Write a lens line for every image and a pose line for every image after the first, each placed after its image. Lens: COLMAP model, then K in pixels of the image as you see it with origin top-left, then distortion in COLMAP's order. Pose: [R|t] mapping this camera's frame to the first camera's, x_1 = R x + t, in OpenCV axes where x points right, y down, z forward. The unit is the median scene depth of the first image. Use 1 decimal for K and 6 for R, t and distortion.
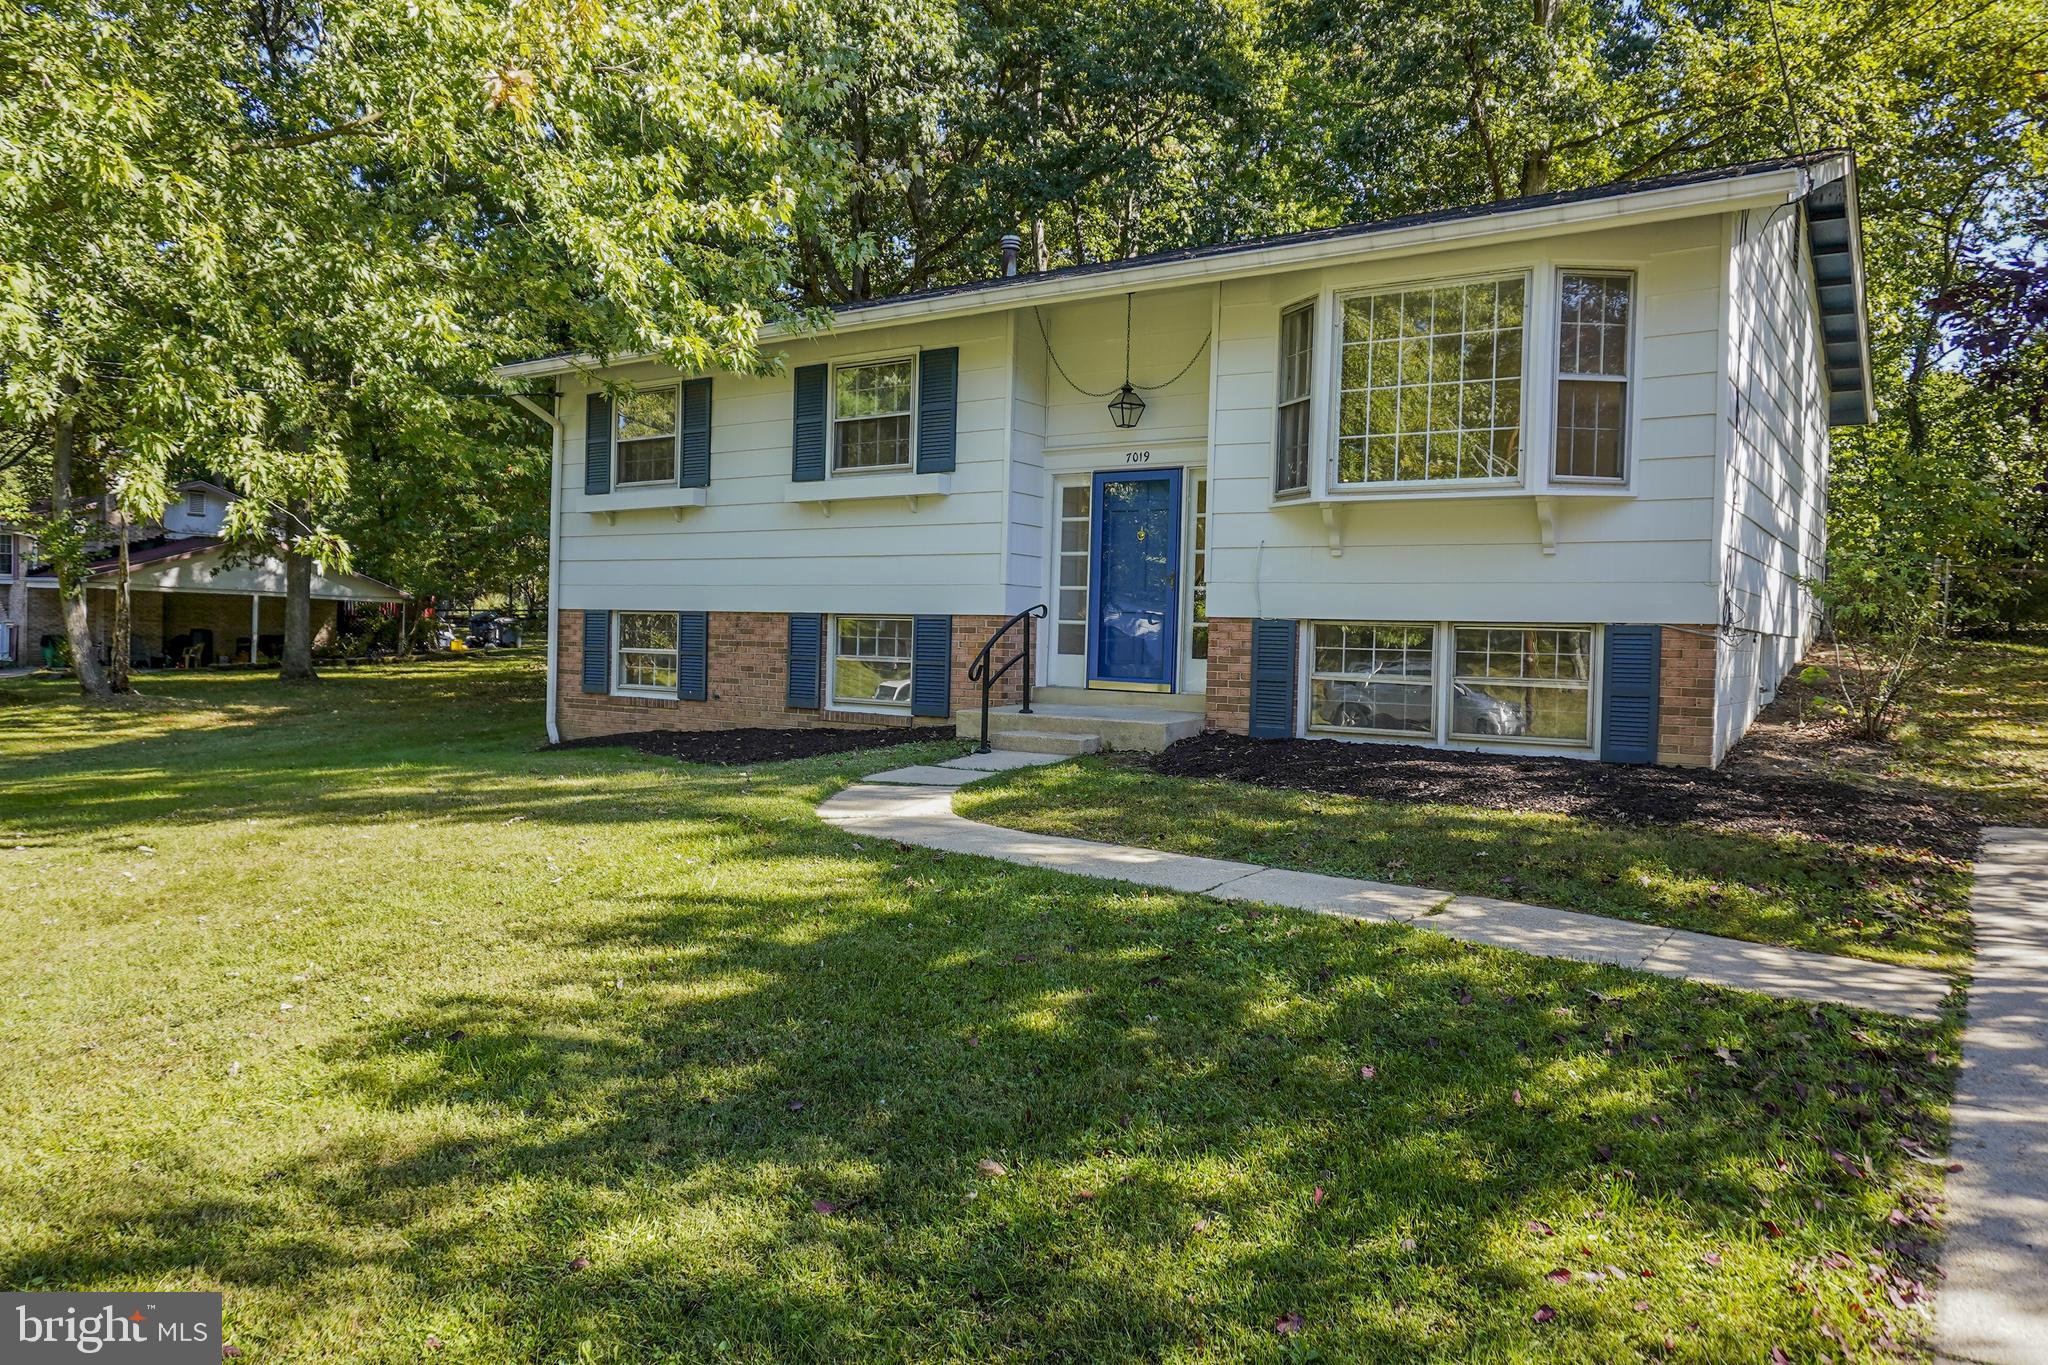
lens RADIAL K [[1365.5, 0, 1024.0], [0, 1365.5, 682.5], [0, 0, 1]] dist [-0.023910, 0.001216]
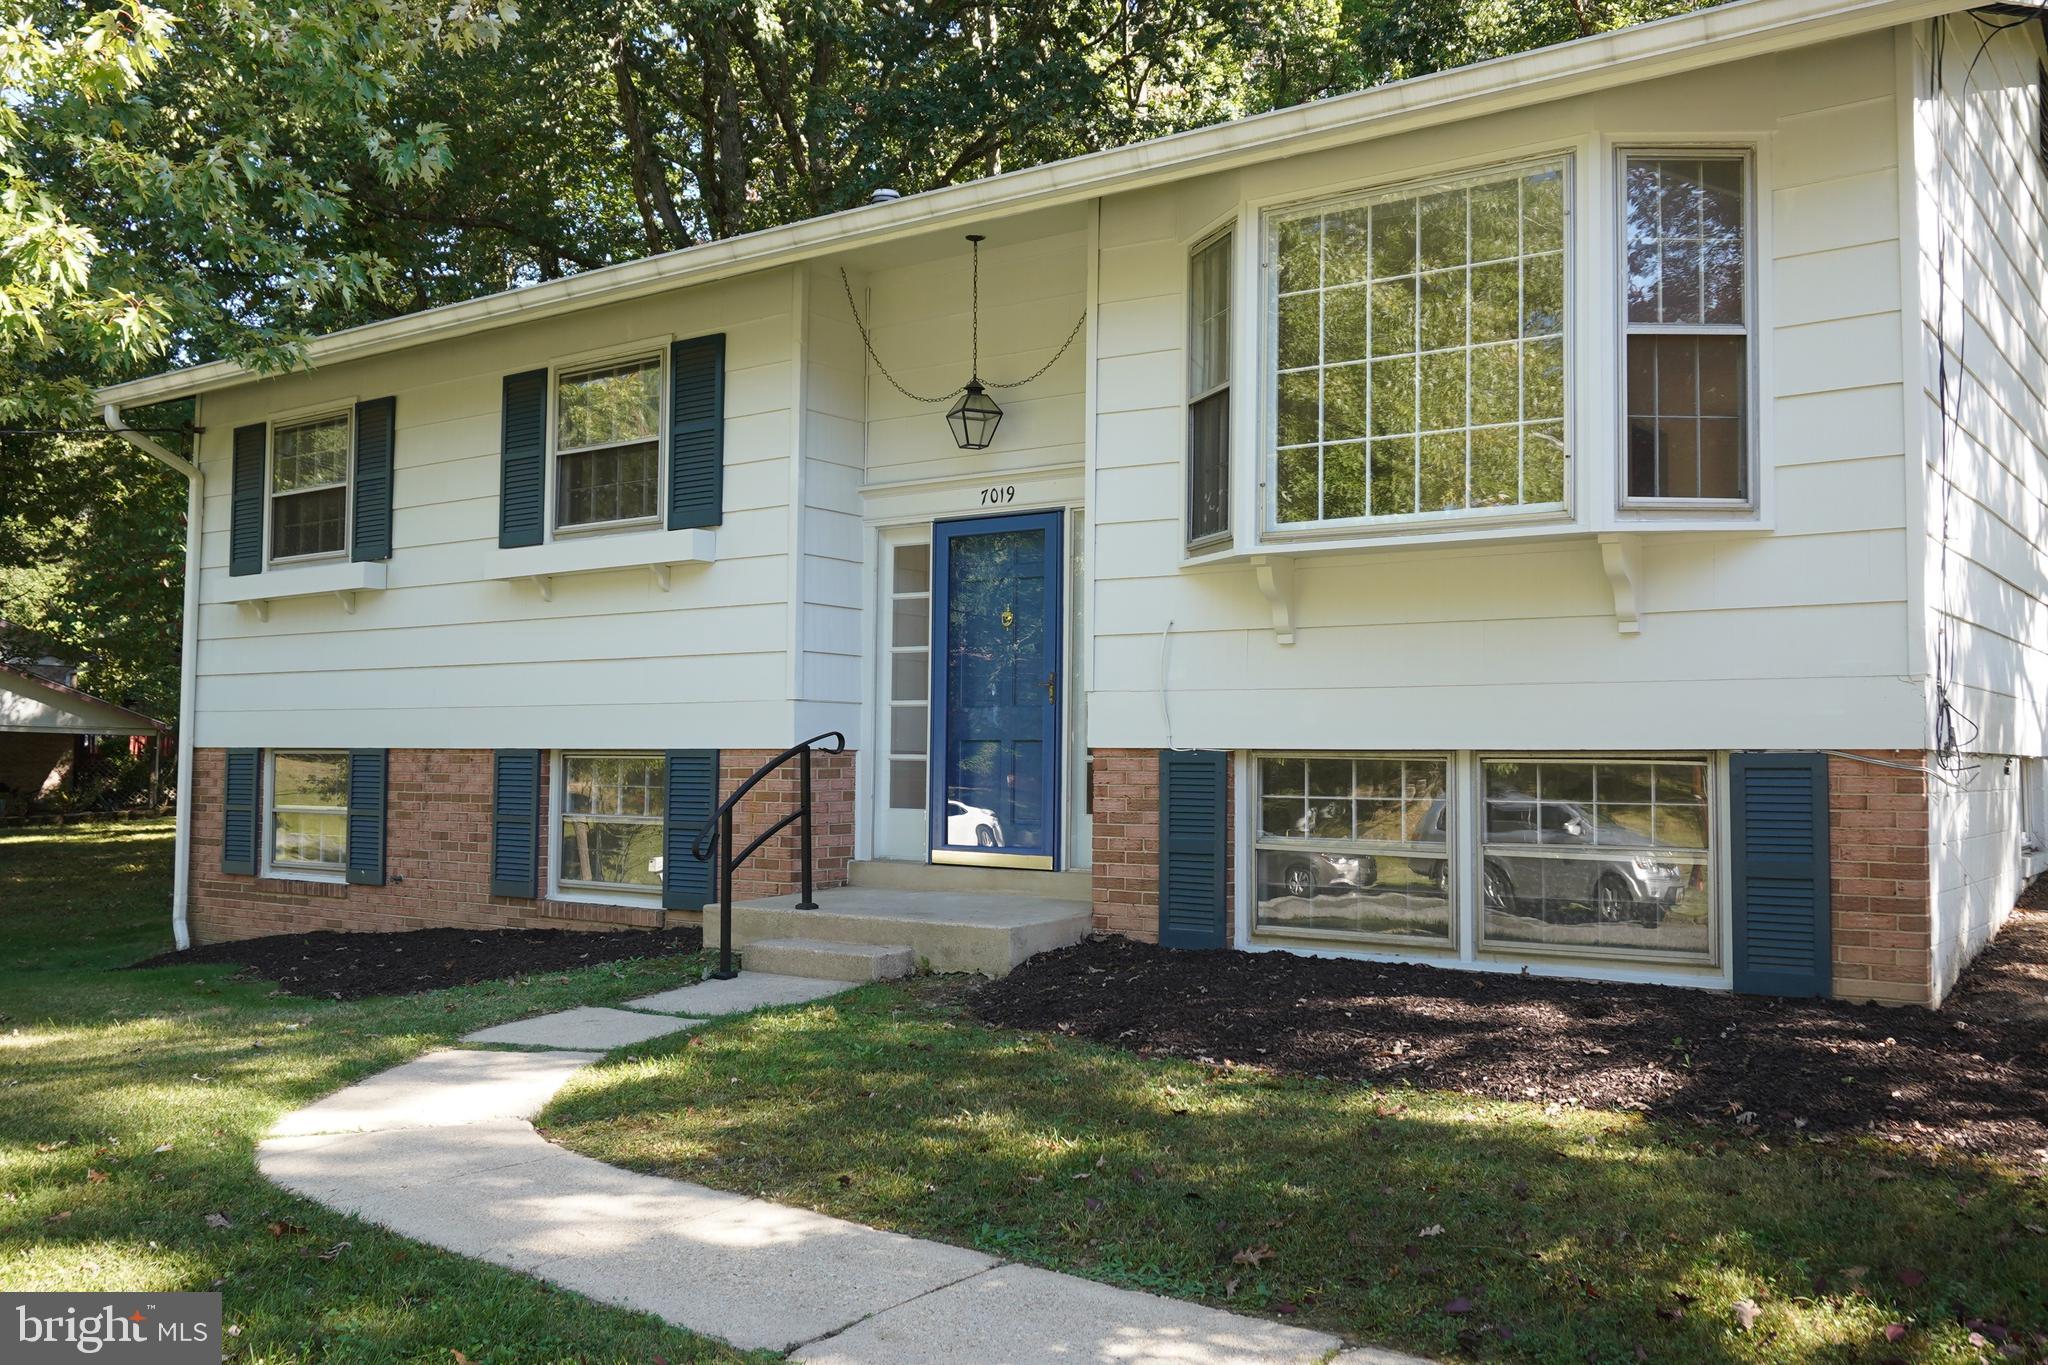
lens RADIAL K [[1767.9, 0, 1024.0], [0, 1767.9, 682.5], [0, 0, 1]] dist [-0.008821, -0.011775]
pose [[0.999158, -0.019774, -0.035950, 0.133861], [0.016967, 0.996903, -0.076783, -0.016997], [0.037357, 0.076108, 0.996400, 0.207666]]
